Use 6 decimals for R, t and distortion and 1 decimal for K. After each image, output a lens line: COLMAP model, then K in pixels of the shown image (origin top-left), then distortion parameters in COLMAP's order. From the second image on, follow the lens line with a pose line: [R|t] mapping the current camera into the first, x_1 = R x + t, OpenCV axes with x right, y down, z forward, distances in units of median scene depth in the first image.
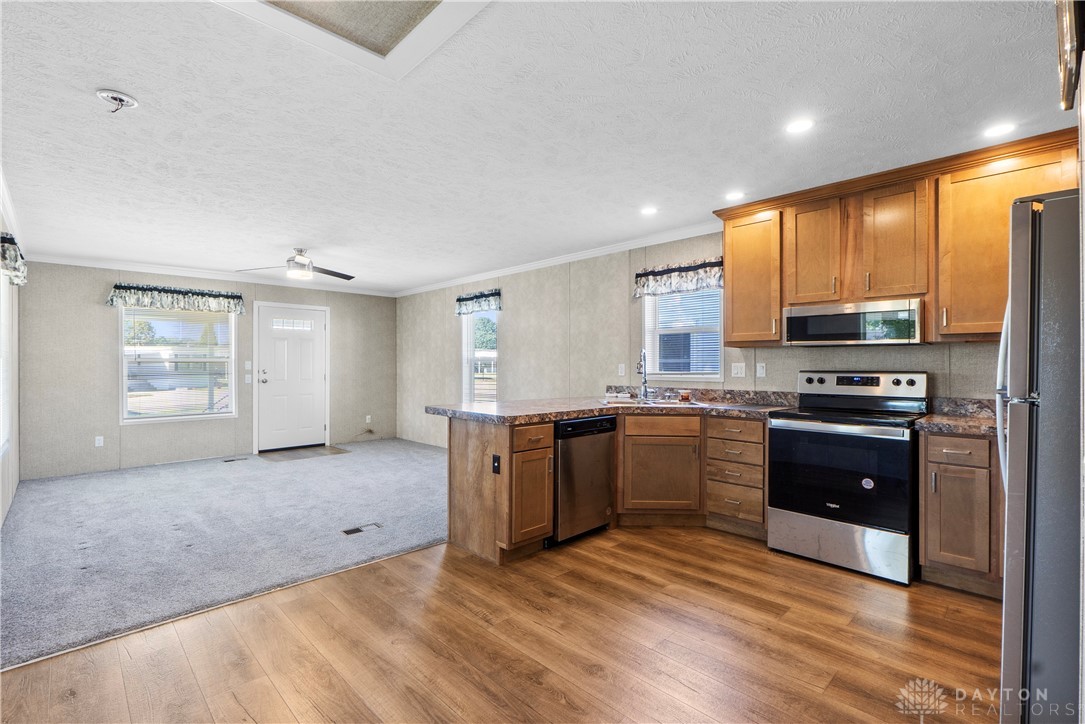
lens RADIAL K [[495.7, 0, 538.6], [0, 495.7, 363.5], [0, 0, 1]] dist [-0.003640, -0.000487]
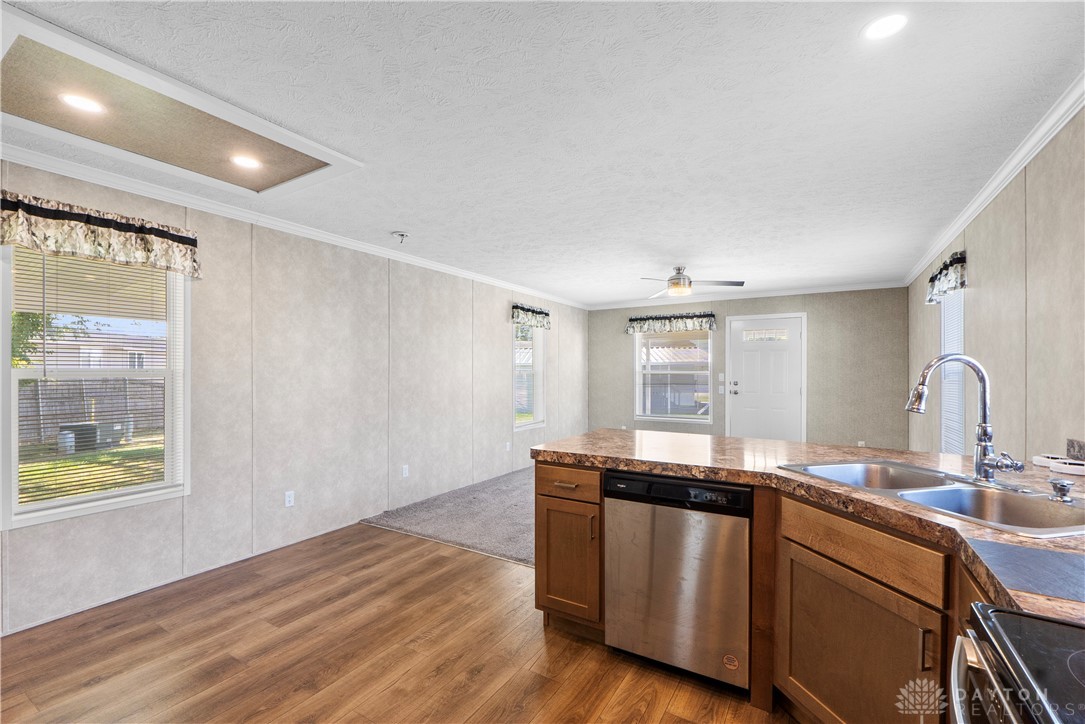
lens RADIAL K [[477.5, 0, 538.1], [0, 477.5, 363.5], [0, 0, 1]] dist [-0.004273, -0.000176]
pose [[0.232237, -0.015637, -0.972533, 0.467541], [0.003493, 0.999878, -0.015243, -0.016204], [0.972653, 0.000143, 0.232263, 0.524035]]
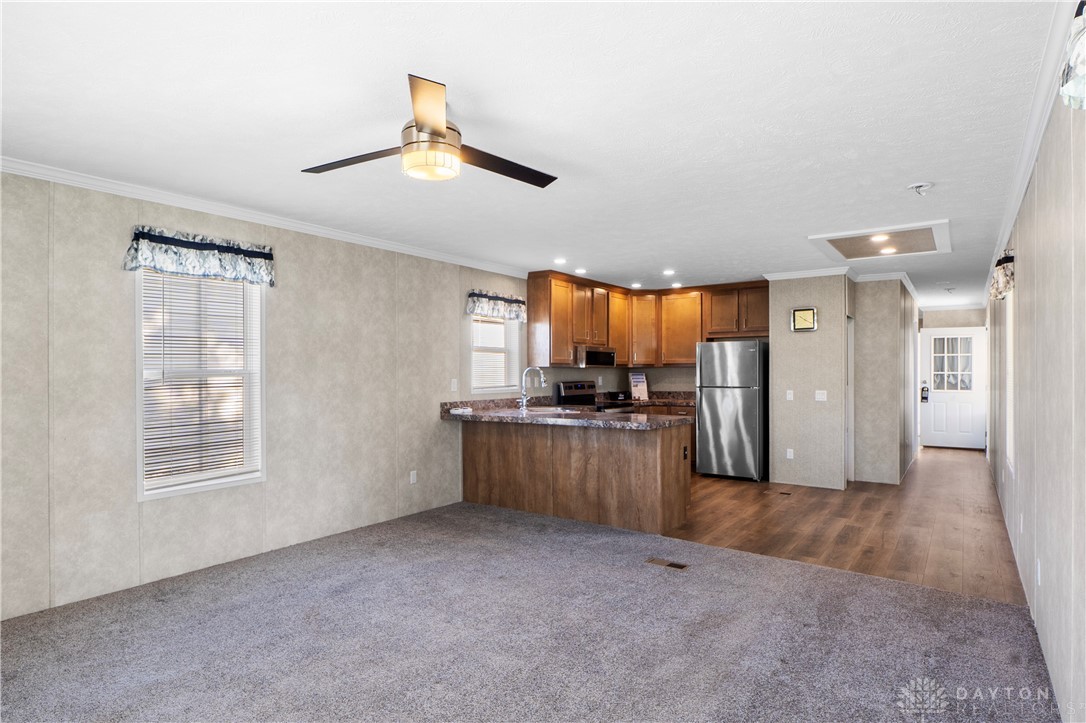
lens RADIAL K [[588.3, 0, 546.9], [0, 588.3, 372.9], [0, 0, 1]] dist [0.004263, 0.000379]
pose [[-0.175420, -0.001283, 0.984493, -1.081731], [-0.002752, 0.999996, 0.000813, -0.013886], [-0.984490, -0.002567, -0.175423, 1.100529]]
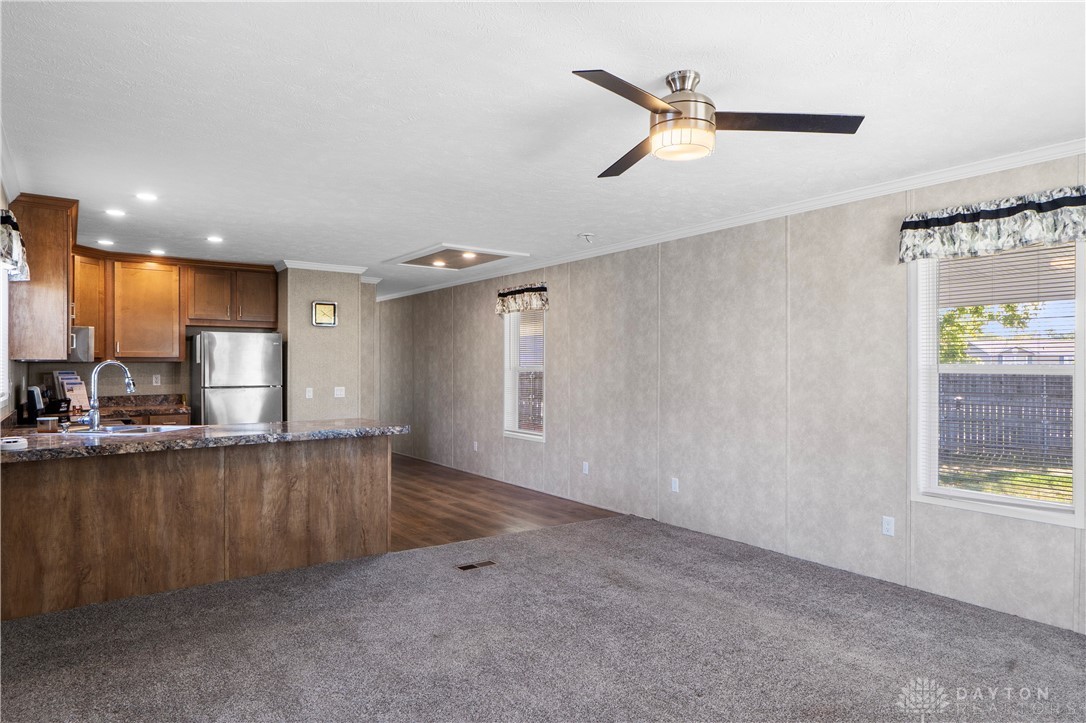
lens RADIAL K [[640.0, 0, 548.2], [0, 640.0, 364.9], [0, 0, 1]] dist [-0.004304, -0.000418]
pose [[-0.988505, 0.003233, 0.151155, -0.520008], [0.001996, 0.999963, -0.008331, -0.011469], [-0.151177, -0.007934, -0.988475, 1.645352]]
